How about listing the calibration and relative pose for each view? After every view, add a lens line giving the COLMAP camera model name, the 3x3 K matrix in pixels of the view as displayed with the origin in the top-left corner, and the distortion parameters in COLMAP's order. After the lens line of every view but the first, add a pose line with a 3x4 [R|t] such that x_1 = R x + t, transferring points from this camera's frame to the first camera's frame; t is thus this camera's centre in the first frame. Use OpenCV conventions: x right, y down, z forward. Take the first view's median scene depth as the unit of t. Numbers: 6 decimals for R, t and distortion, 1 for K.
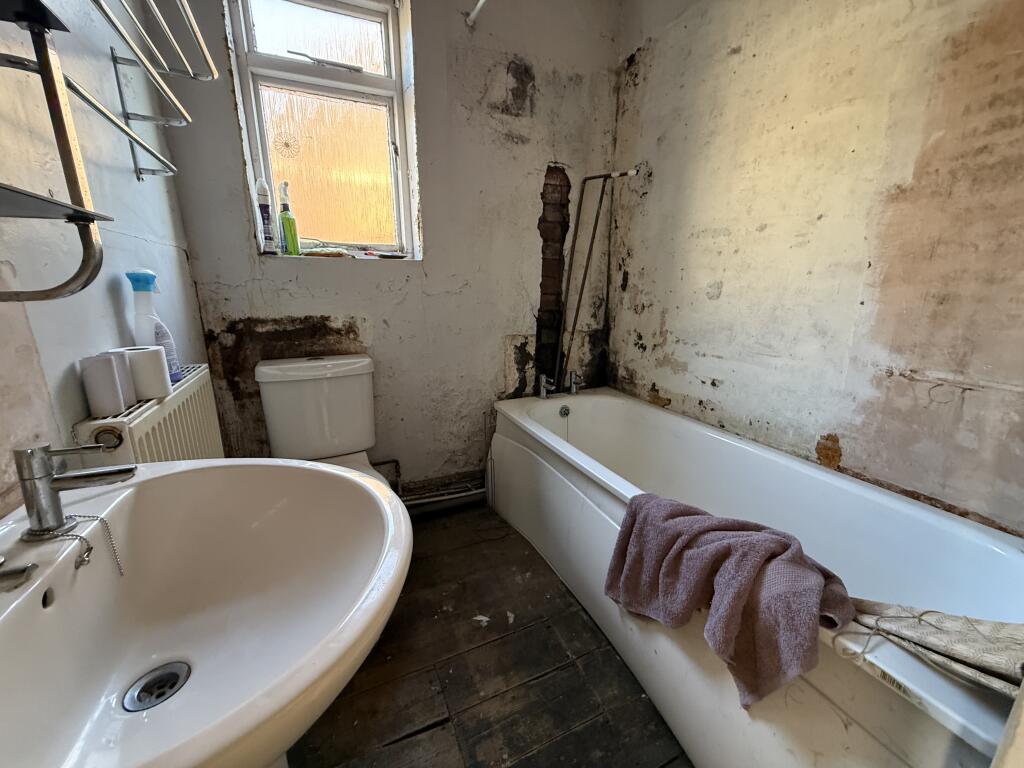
lens RADIAL K [[406.8, 0, 509.9], [0, 406.8, 384.7], [0, 0, 1]] dist [-0.000309, -0.000048]
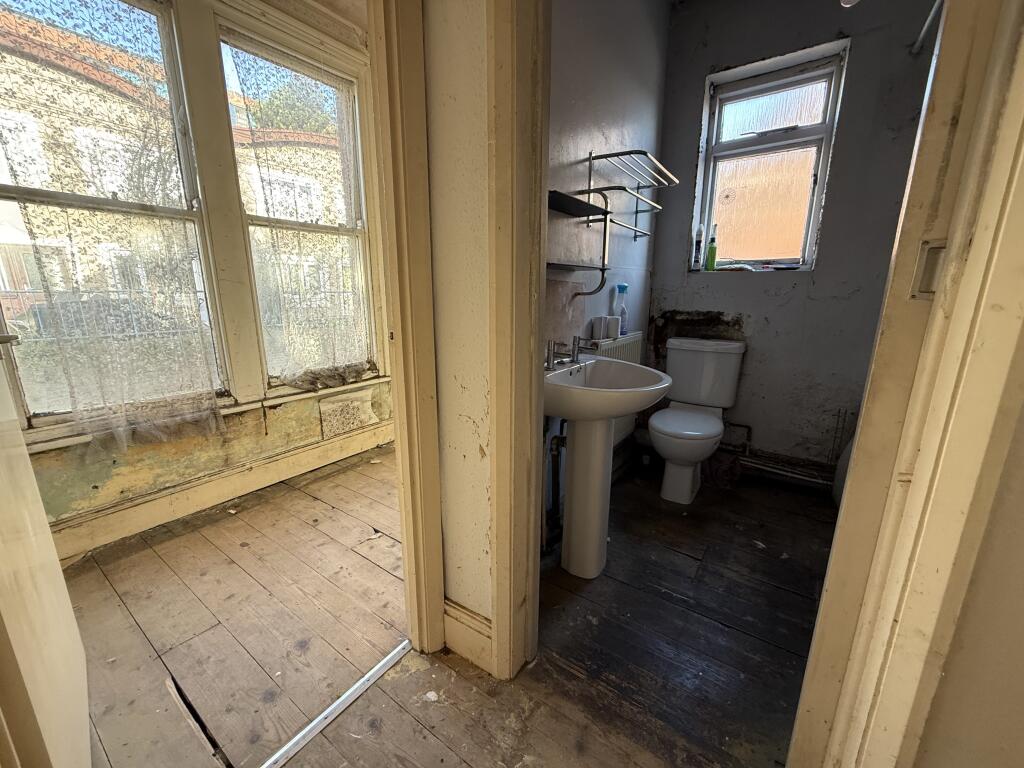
lens RADIAL K [[406.8, 0, 509.9], [0, 406.8, 384.7], [0, 0, 1]] dist [-0.000309, -0.000048]
pose [[0.495468, 0.198716, -0.845590, 0.476434], [-0.209389, 0.972097, 0.105754, 0.092856], [0.843011, 0.124660, 0.523252, -0.382511]]
